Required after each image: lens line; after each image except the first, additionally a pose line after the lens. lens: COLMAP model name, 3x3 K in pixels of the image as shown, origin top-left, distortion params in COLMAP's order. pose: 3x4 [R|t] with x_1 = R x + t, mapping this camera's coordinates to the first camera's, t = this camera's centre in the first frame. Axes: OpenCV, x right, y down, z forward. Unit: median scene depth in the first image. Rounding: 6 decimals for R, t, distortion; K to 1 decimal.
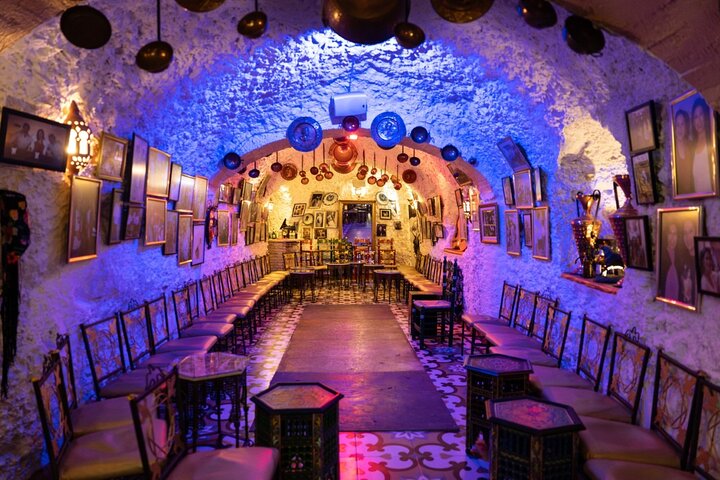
lens RADIAL K [[486.9, 0, 354.2], [0, 486.9, 243.5], [0, 0, 1]] dist [-0.001425, 0.005241]
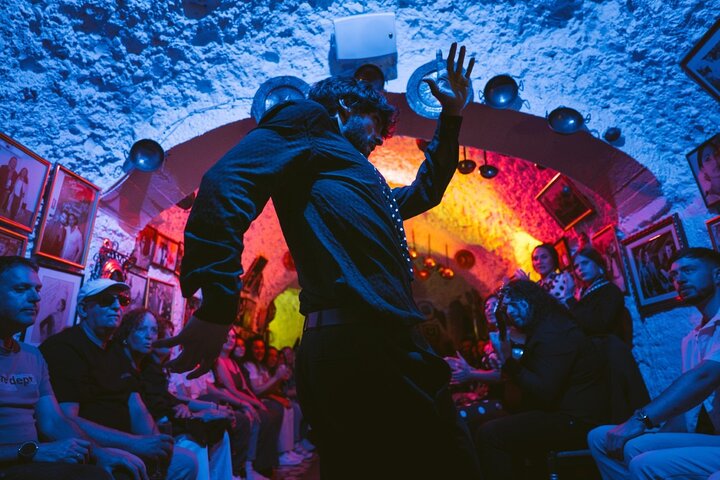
lens RADIAL K [[486.4, 0, 355.7], [0, 486.4, 242.8], [0, 0, 1]] dist [0.000115, 0.003359]
pose [[0.997023, -0.042000, -0.064661, 0.005718], [0.020546, 0.953015, -0.302225, 0.084786], [0.074317, 0.299997, 0.951041, 0.538118]]
